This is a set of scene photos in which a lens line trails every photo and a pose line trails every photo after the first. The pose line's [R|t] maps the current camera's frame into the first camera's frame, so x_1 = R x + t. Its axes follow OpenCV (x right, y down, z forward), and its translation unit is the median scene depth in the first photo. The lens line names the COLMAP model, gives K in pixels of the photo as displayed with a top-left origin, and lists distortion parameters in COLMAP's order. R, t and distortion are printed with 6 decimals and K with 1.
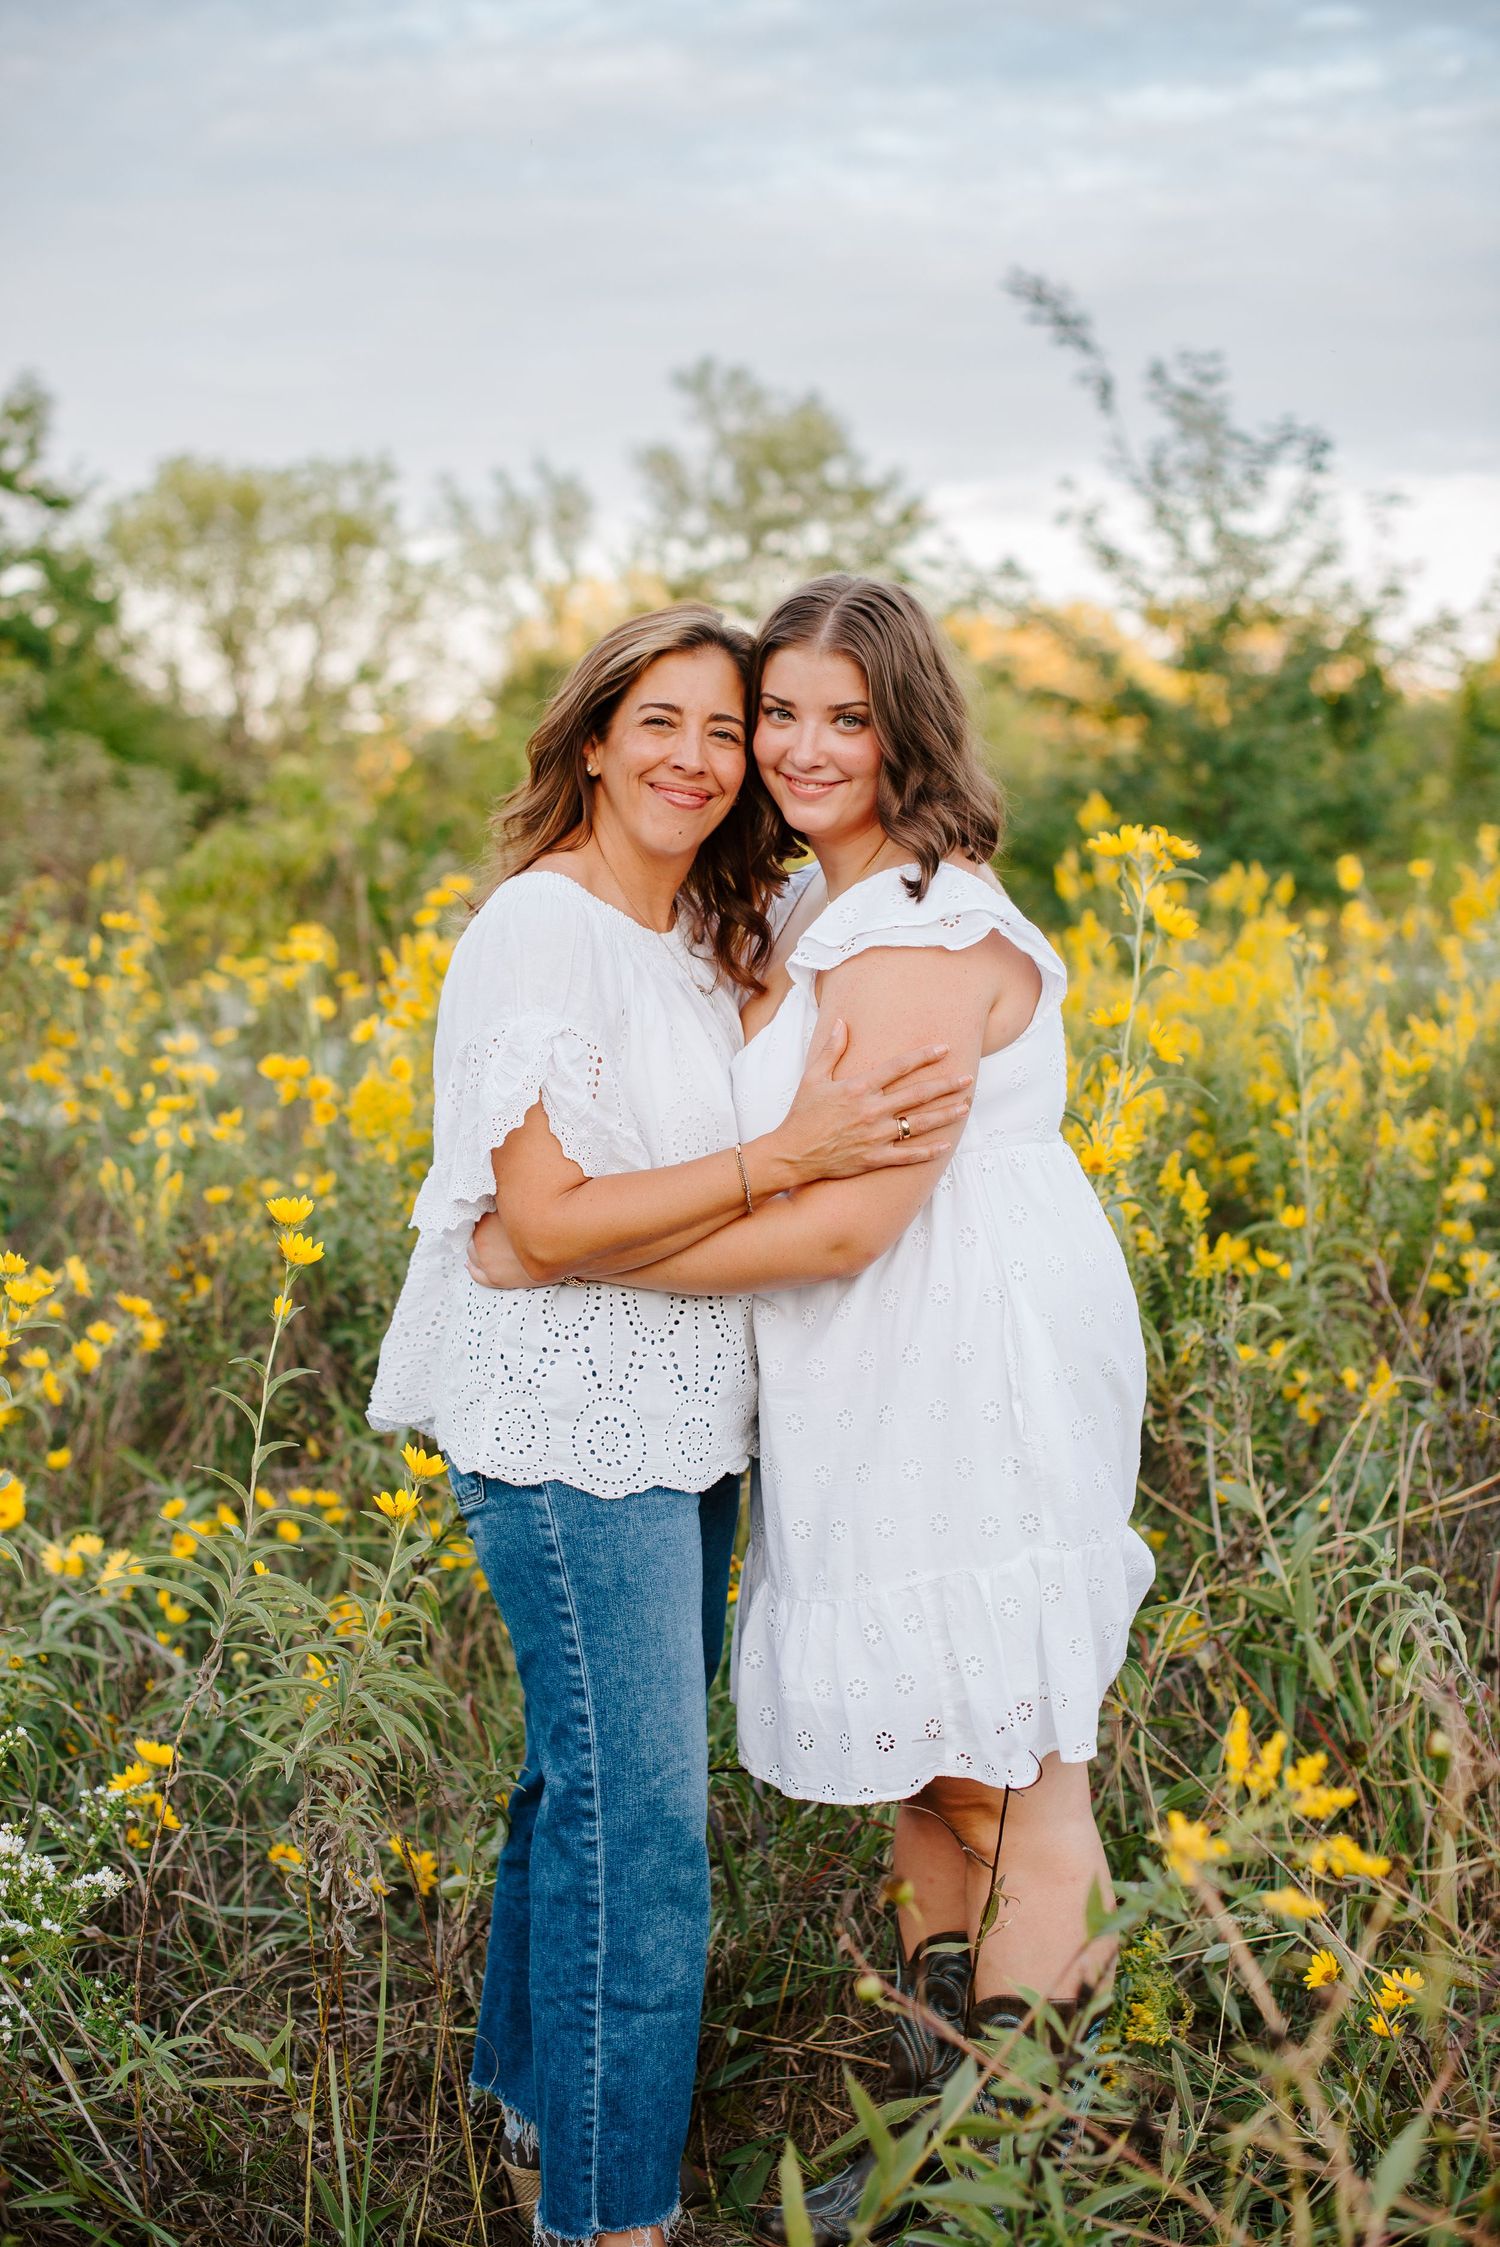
lens RADIAL K [[3296.5, 0, 750.0], [0, 3296.5, 1123.5], [0, 0, 1]] dist [-0.135734, -0.011127]
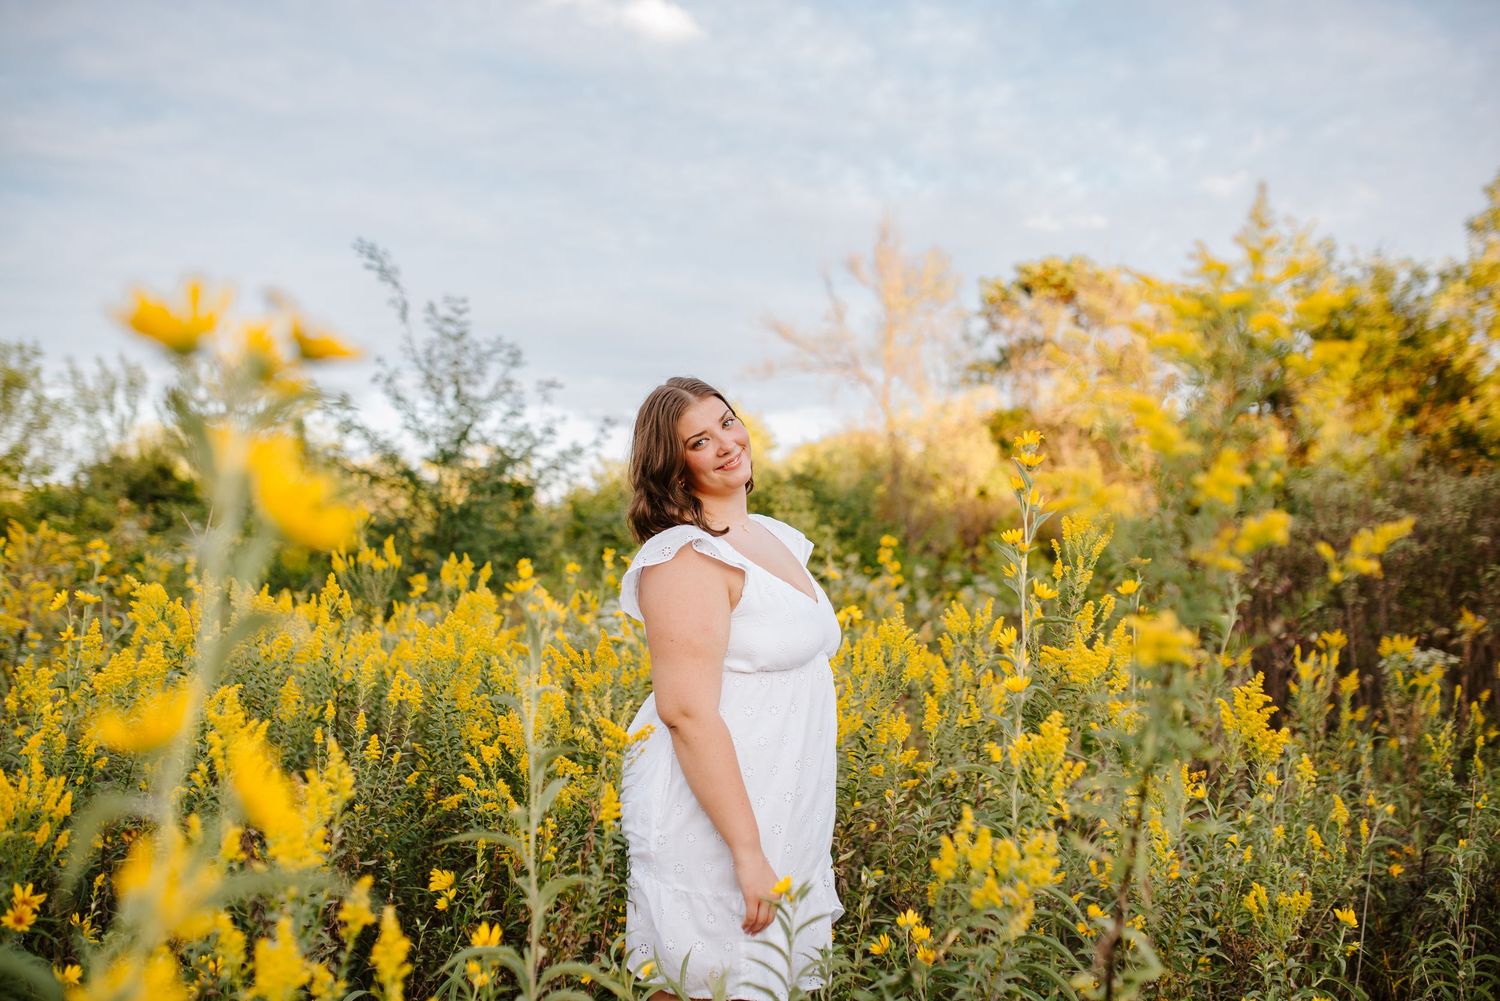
lens RADIAL K [[1442.5, 0, 750.0], [0, 1442.5, 500.5], [0, 0, 1]] dist [-0.074824, 0.156088]
pose [[0.937932, 0.079155, 0.337665, 0.024389], [-0.032634, 0.989430, -0.141294, -0.007229], [-0.345280, 0.121505, 0.930601, 0.171799]]
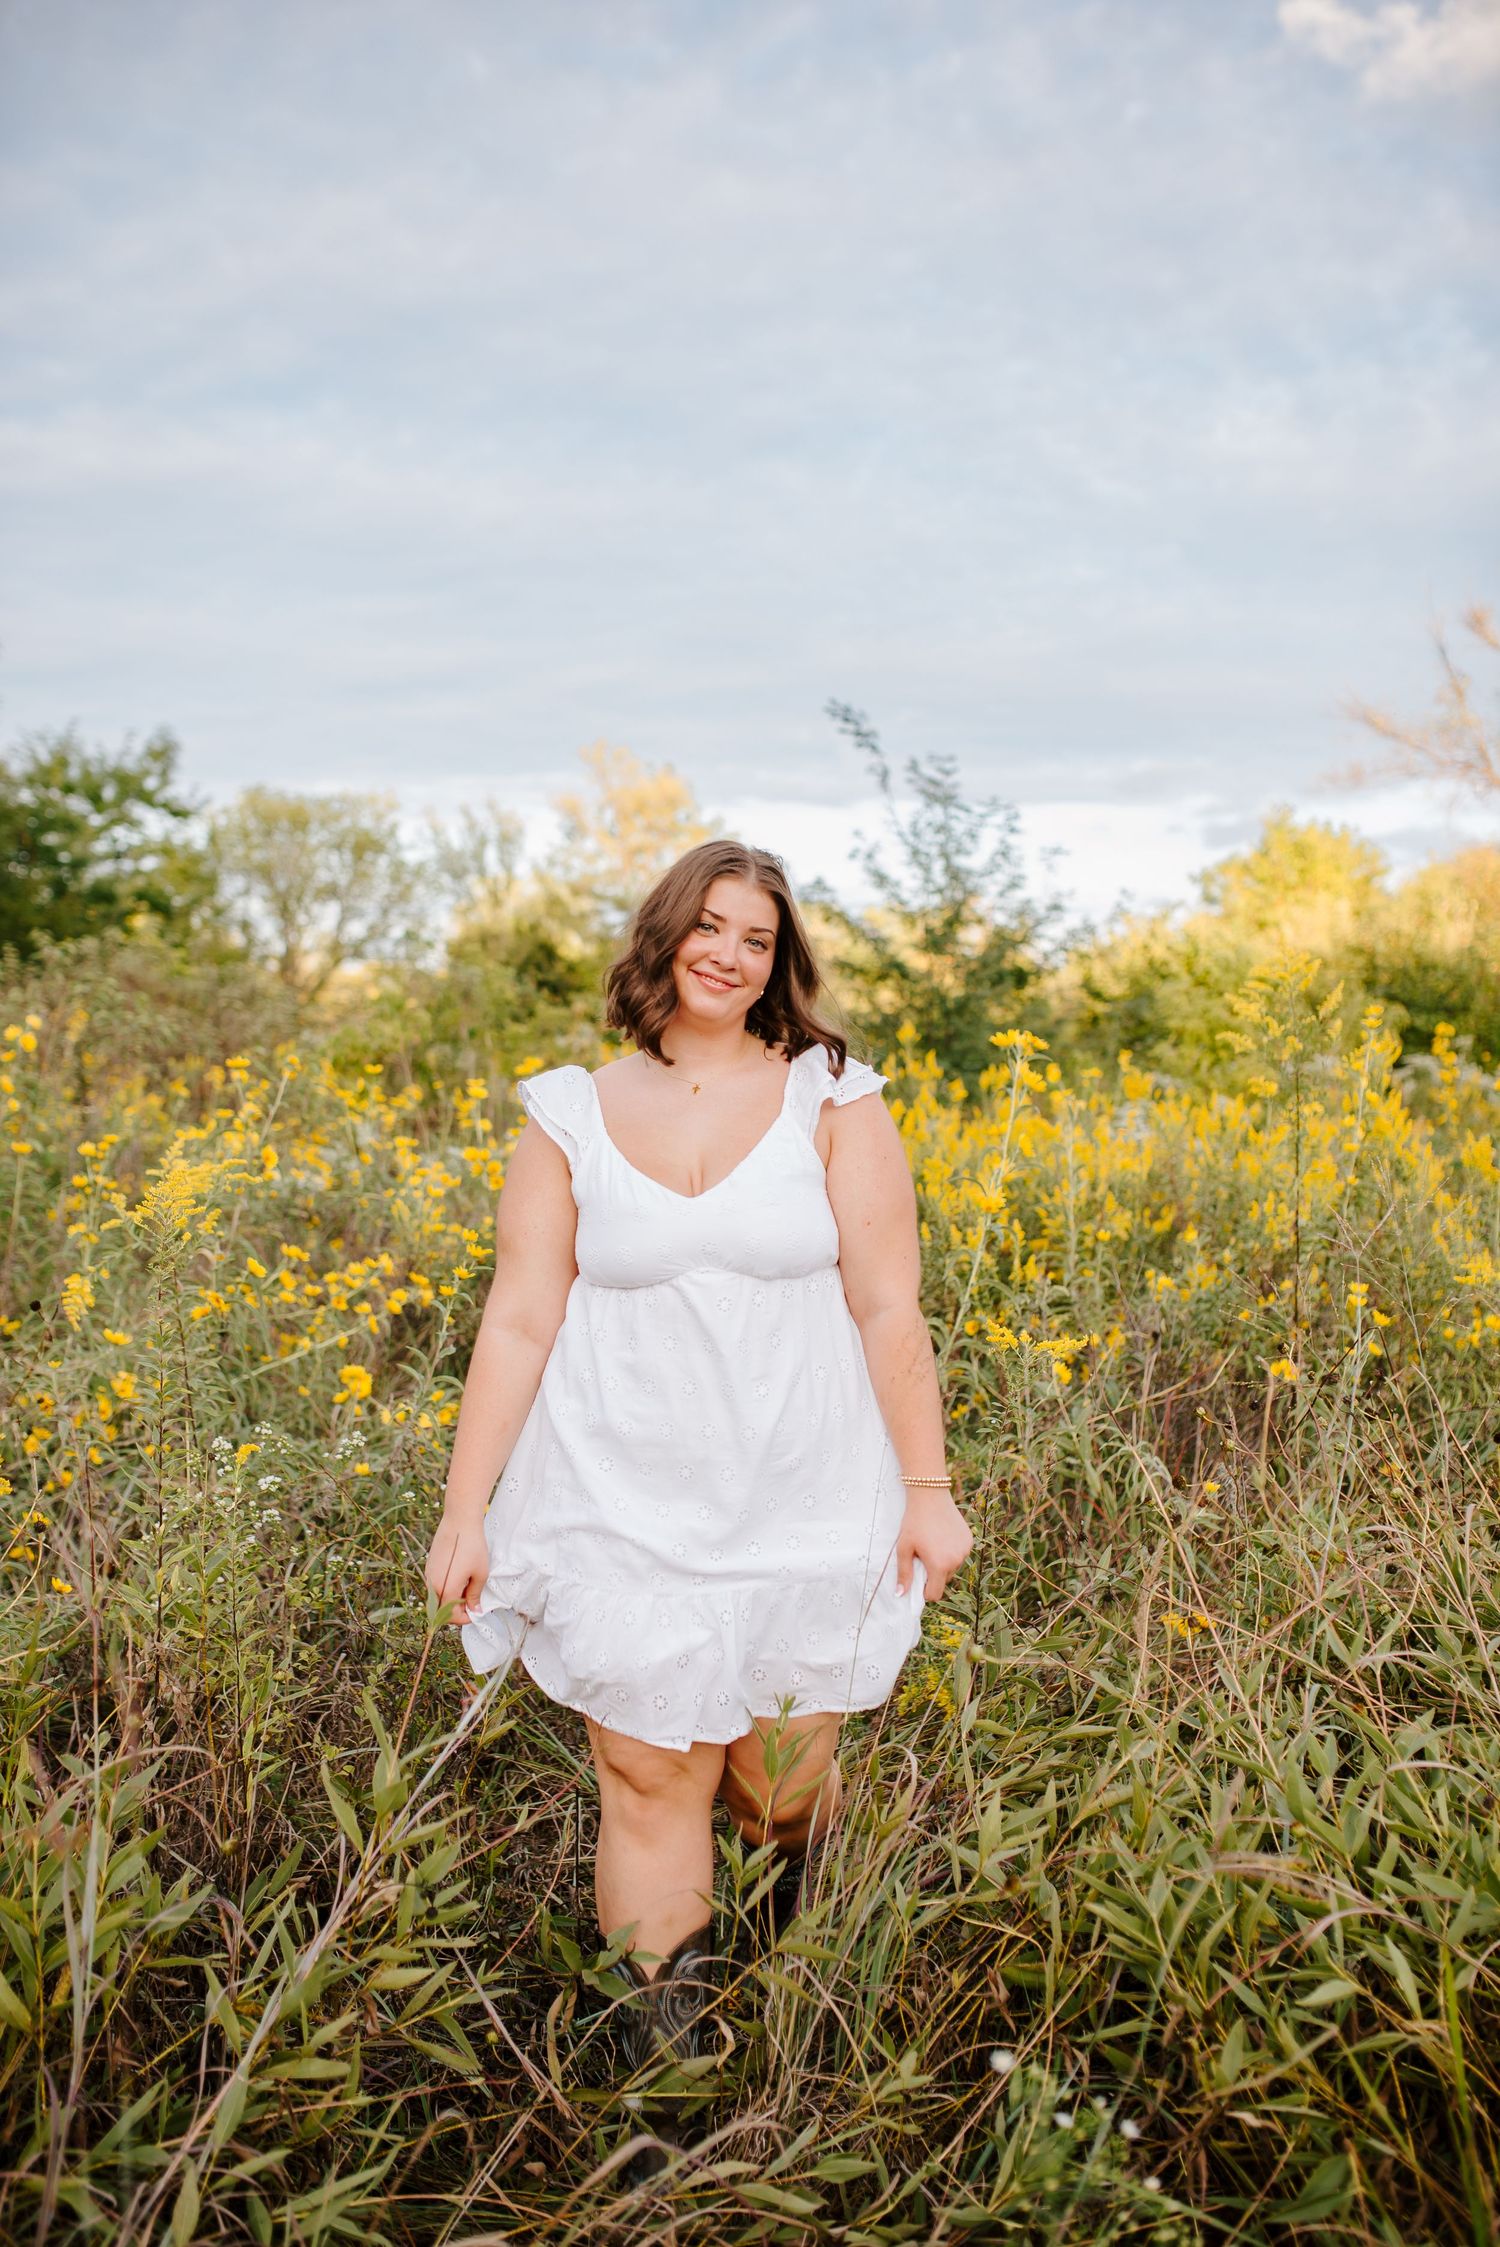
lens RADIAL K [[2160.9, 0, 750.0], [0, 2160.9, 1123.5], [0, 0, 1]] dist [-0.074824, 0.156088]
pose [[0.996941, 0.034054, 0.070346, -0.025216], [-0.030172, 0.998001, -0.055530, 0.008049], [-0.072096, 0.053238, 0.995976, -0.047640]]
